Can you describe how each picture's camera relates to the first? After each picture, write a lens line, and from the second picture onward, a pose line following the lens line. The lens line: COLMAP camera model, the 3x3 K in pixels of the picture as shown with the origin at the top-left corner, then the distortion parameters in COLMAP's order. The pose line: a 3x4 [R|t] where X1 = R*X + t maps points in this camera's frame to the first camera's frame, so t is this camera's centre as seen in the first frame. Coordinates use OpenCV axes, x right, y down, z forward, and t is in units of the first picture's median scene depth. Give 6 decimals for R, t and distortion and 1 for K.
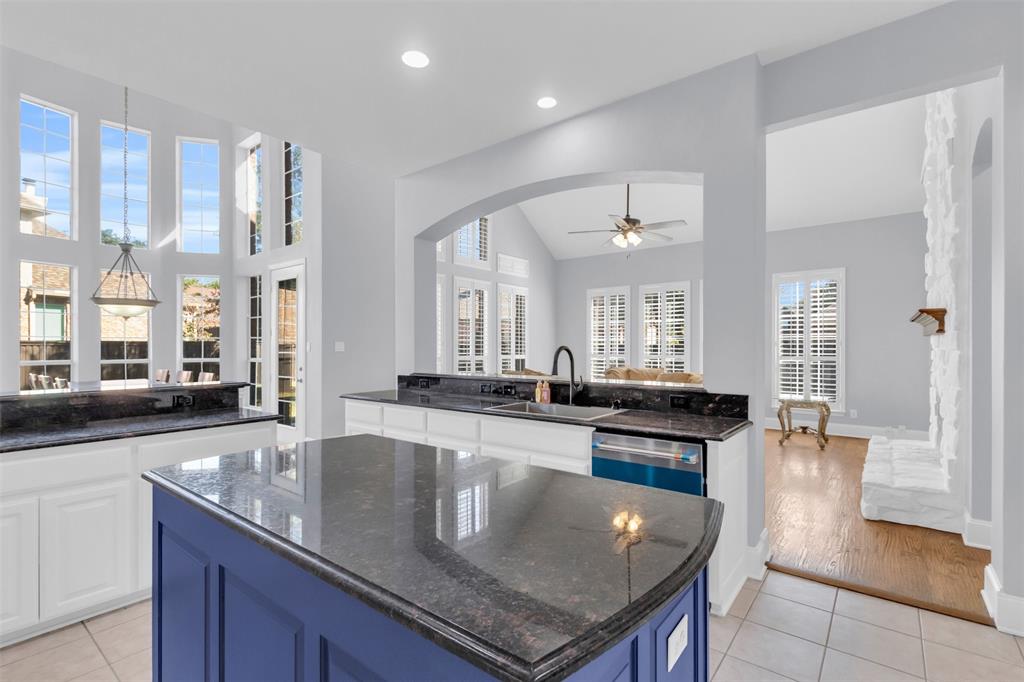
lens RADIAL K [[470.7, 0, 515.0], [0, 470.7, 350.0], [0, 0, 1]] dist [0.017946, 0.000073]
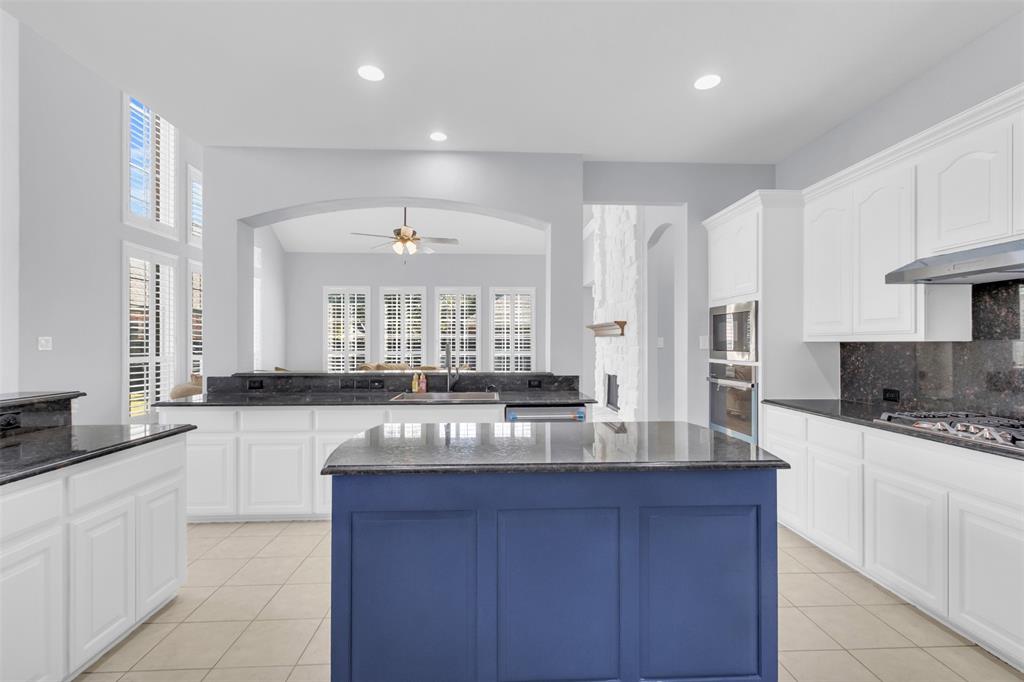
lens RADIAL K [[470.7, 0, 511.2], [0, 470.7, 343.6], [0, 0, 1]] dist [0.017946, 0.000073]
pose [[0.759559, 0.000449, 0.650438, -0.488130], [0.004709, 0.999970, -0.006188, 0.001109], [-0.650421, 0.007763, 0.759534, -0.007291]]
